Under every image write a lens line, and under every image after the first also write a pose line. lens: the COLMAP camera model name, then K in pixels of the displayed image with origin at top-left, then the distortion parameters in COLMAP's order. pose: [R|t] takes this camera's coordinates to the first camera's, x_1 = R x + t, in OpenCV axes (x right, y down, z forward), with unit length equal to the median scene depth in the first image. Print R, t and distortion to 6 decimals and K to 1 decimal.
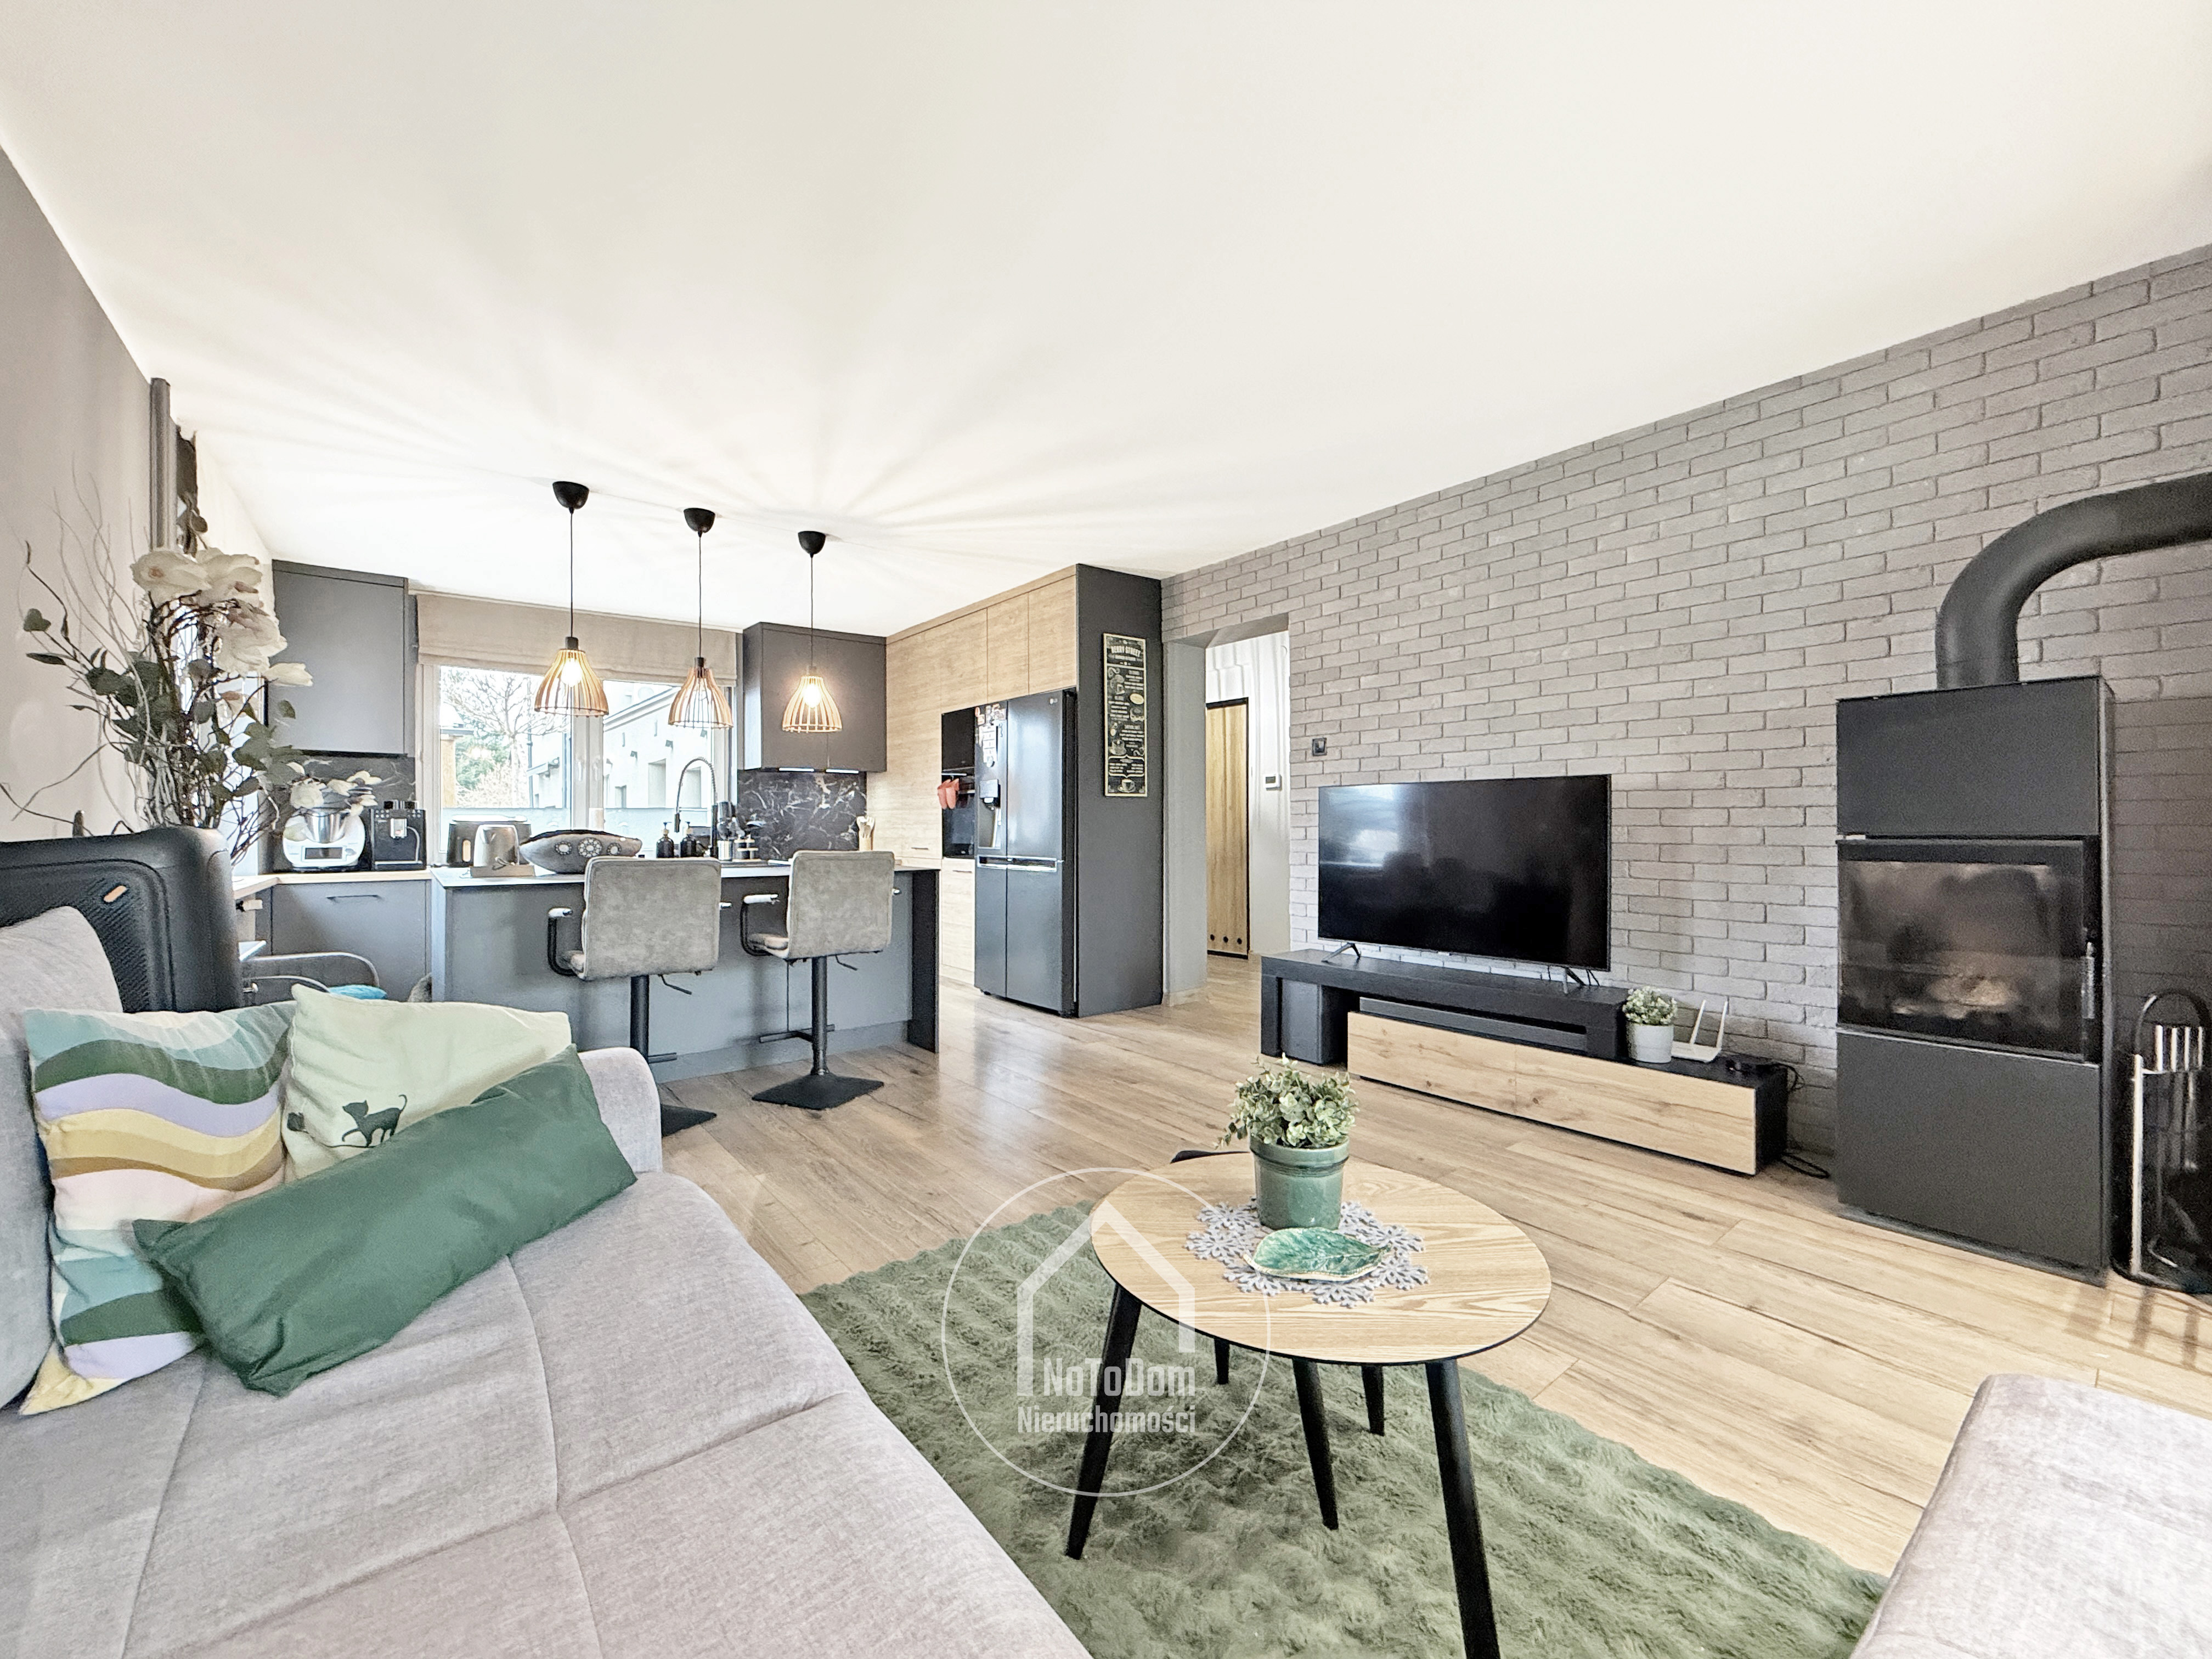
lens RADIAL K [[881.2, 0, 1098.9], [0, 881.2, 828.8], [0, 0, 1]] dist [-0.002270, 0.000832]
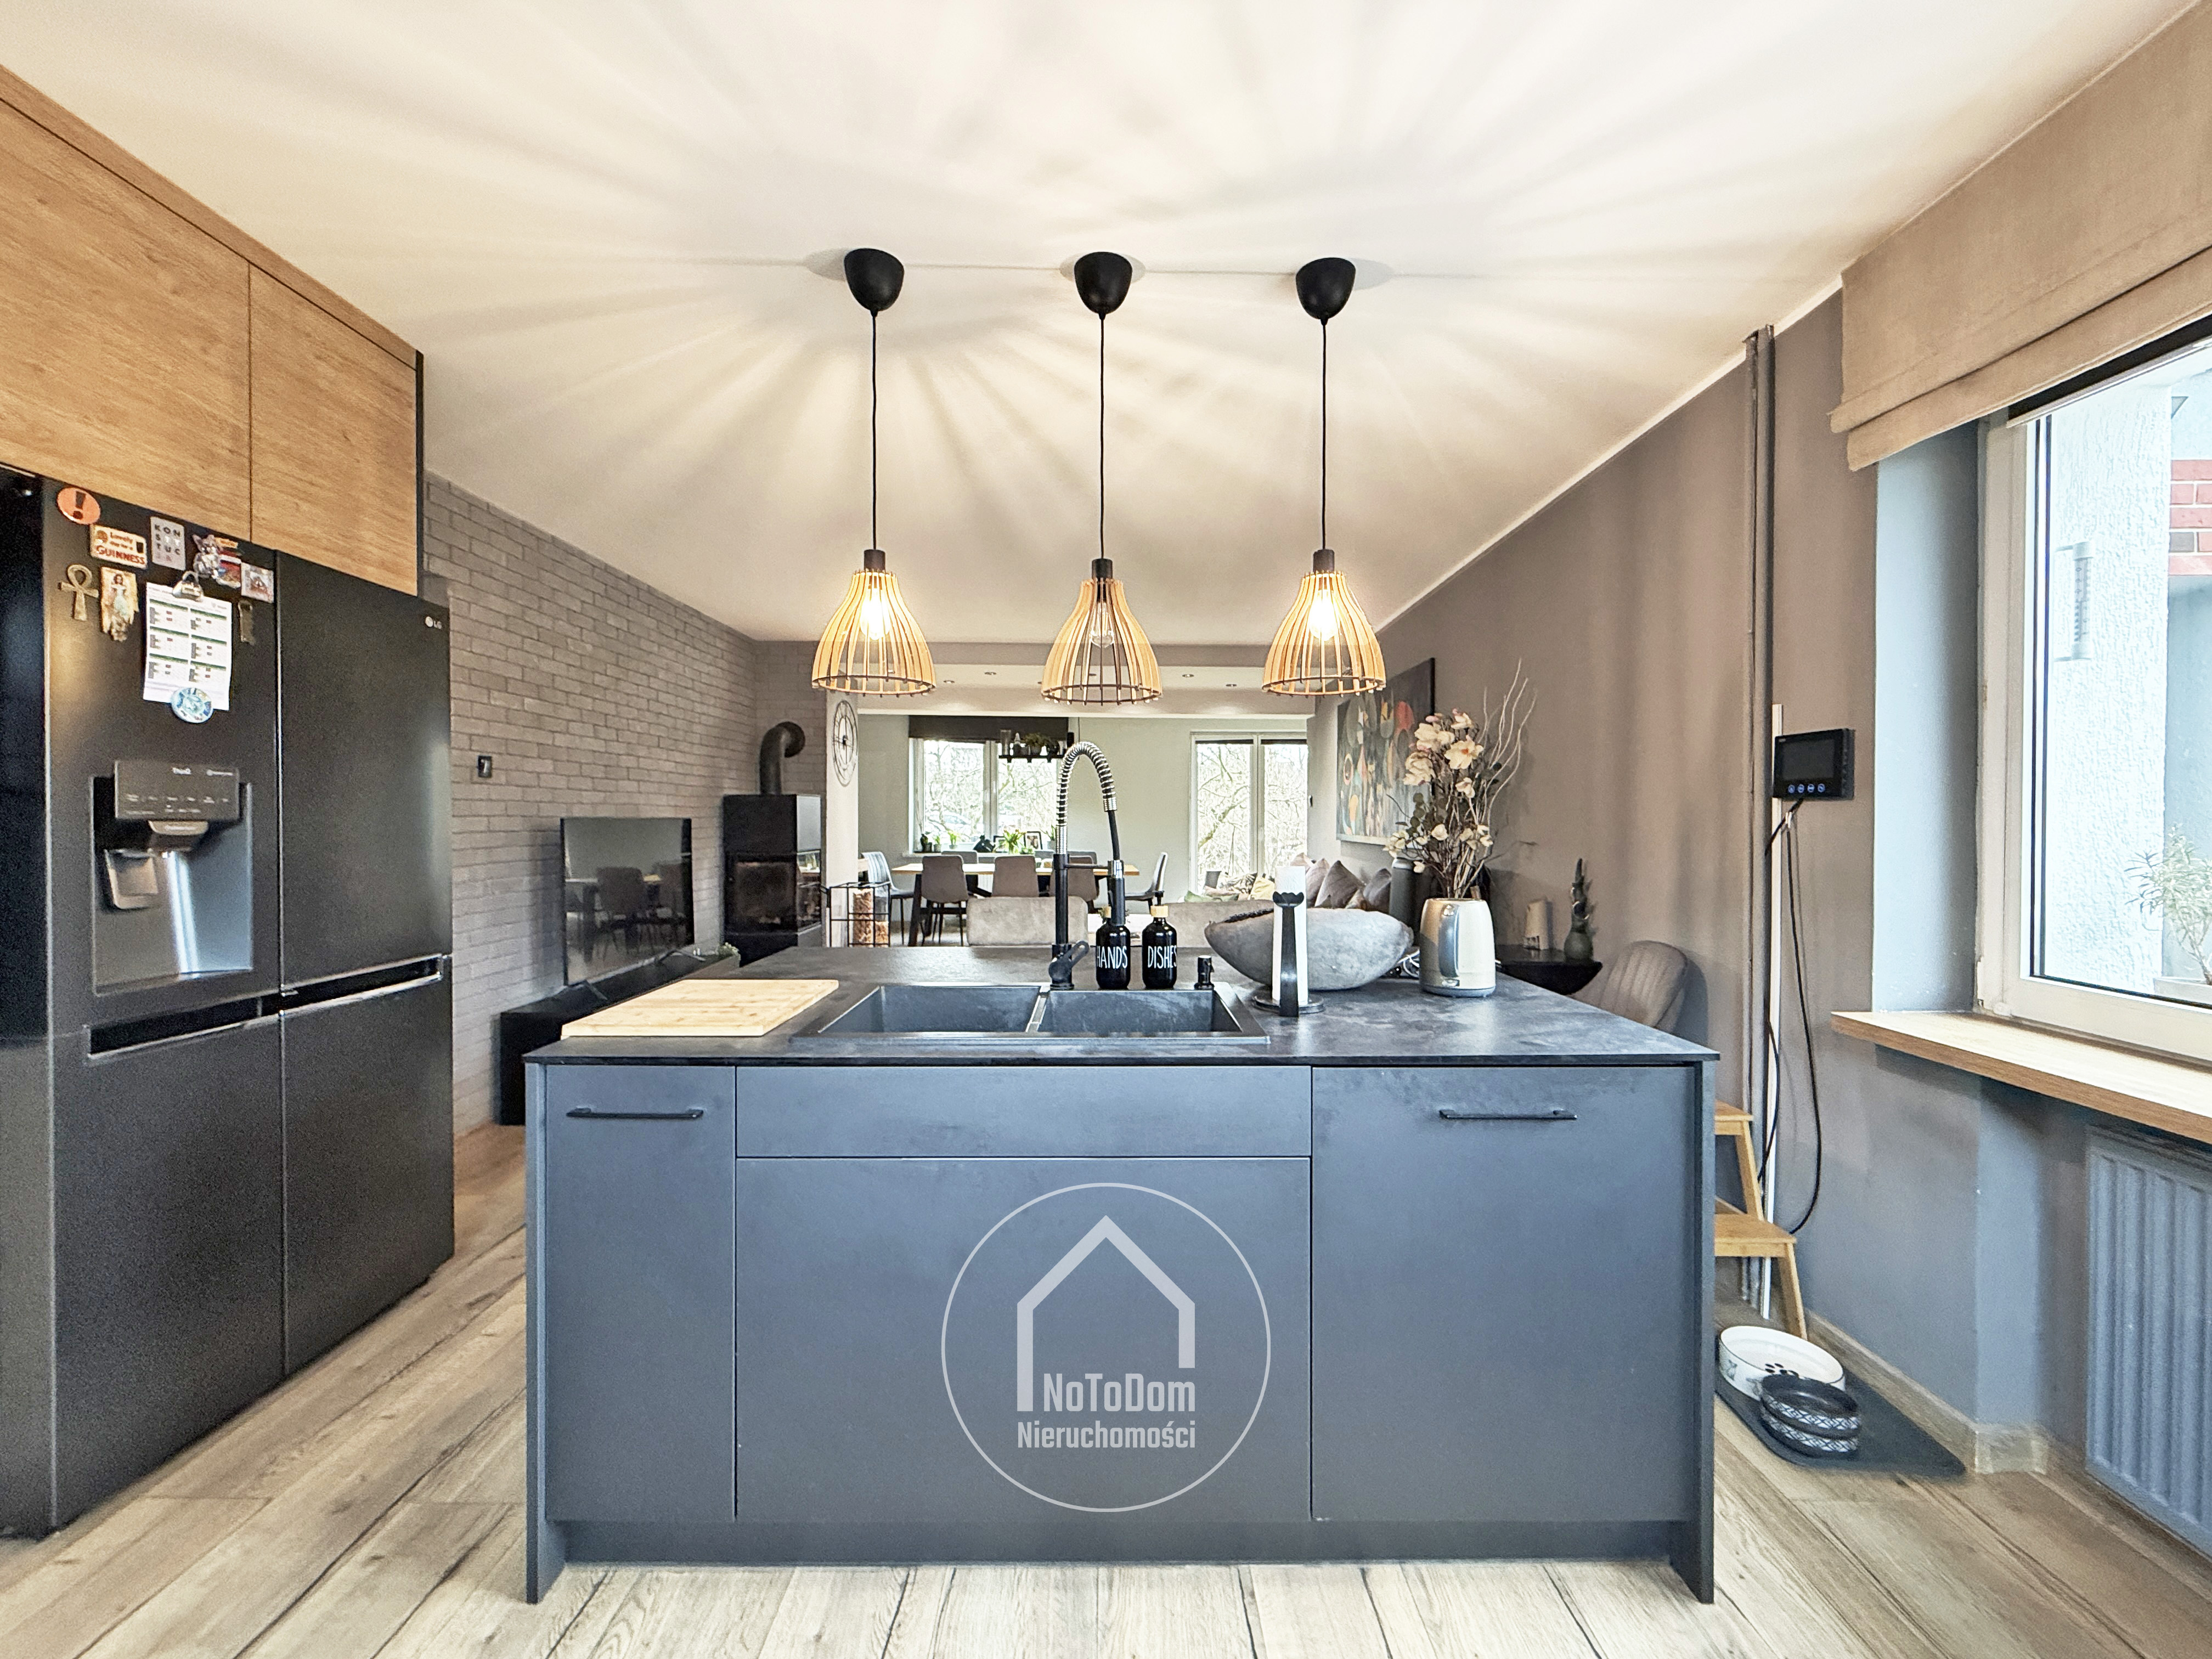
lens RADIAL K [[881.2, 0, 1096.3], [0, 881.2, 821.6], [0, 0, 1]] dist [-0.002270, 0.000832]
pose [[-0.776617, -0.001283, 0.629972, -0.757646], [0.002957, 0.999979, 0.005682, -0.048757], [-0.629966, 0.006276, -0.776597, 1.378356]]
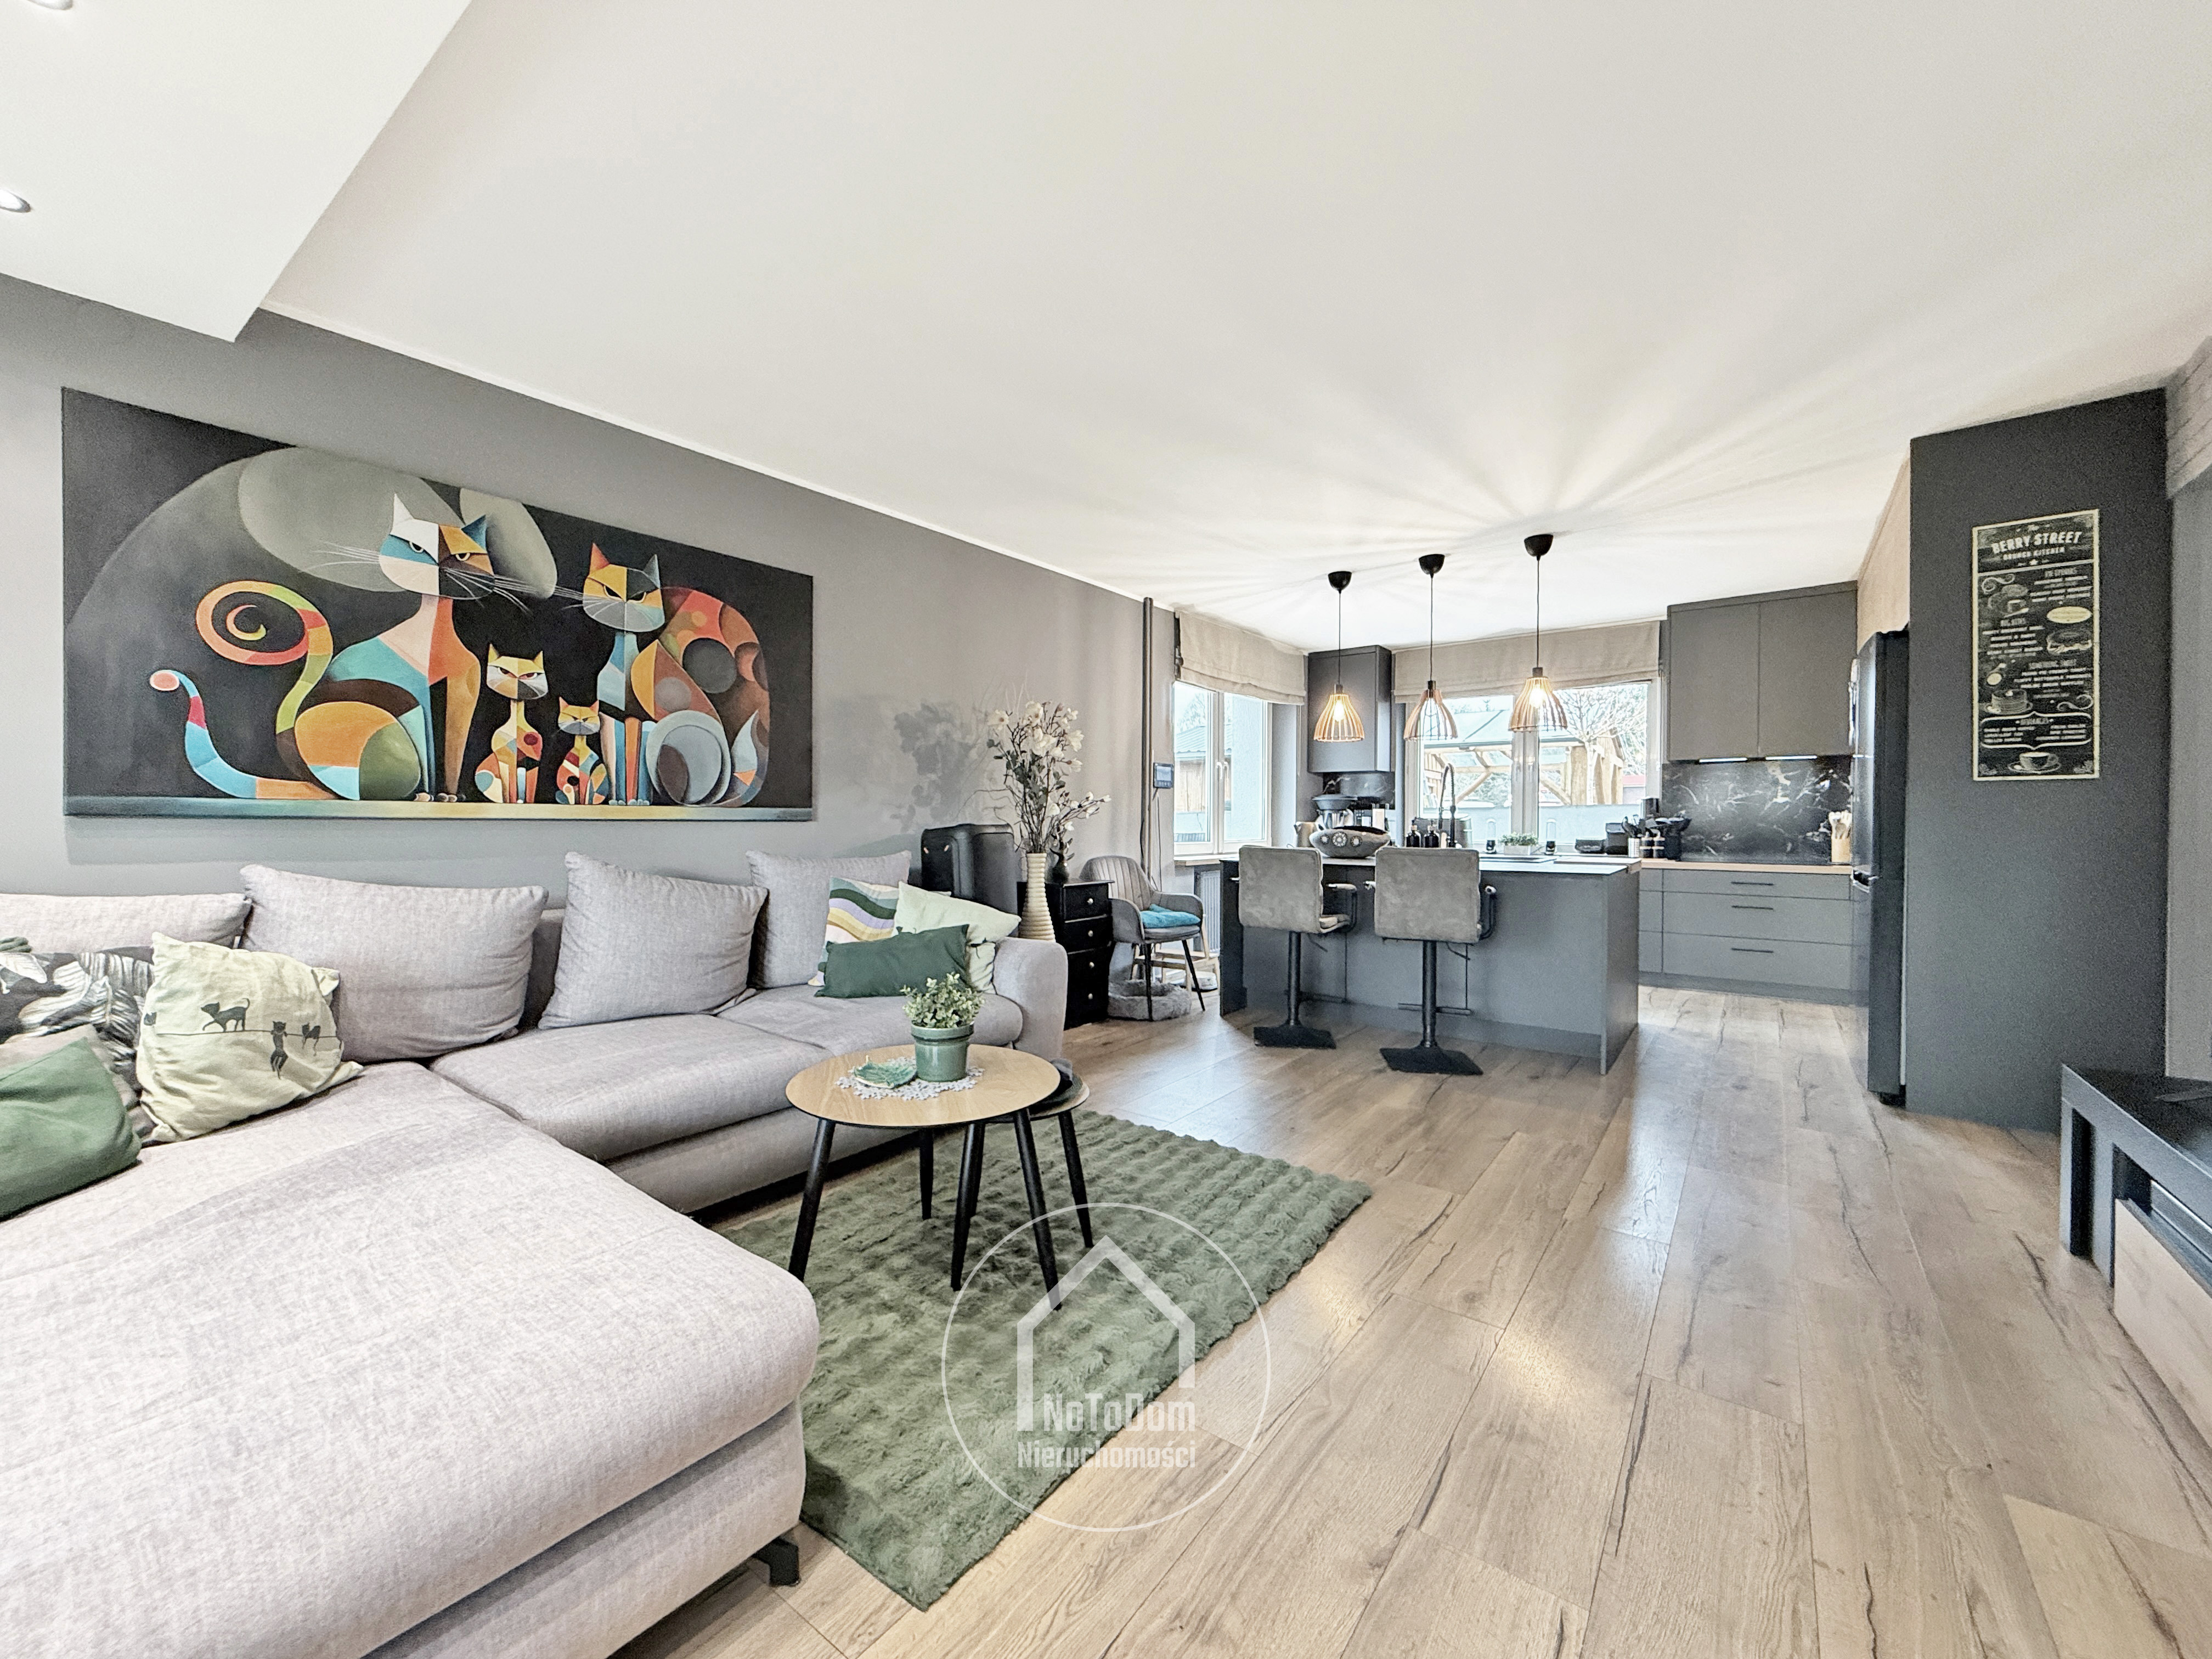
lens RADIAL K [[881.2, 0, 1099.3], [0, 881.2, 828.3], [0, 0, 1]] dist [-0.002270, 0.000832]
pose [[0.246975, 0.013200, -0.968932, 0.577729], [-0.006612, 0.999907, 0.011937, -0.007909], [0.968999, 0.003458, 0.247039, 0.276162]]
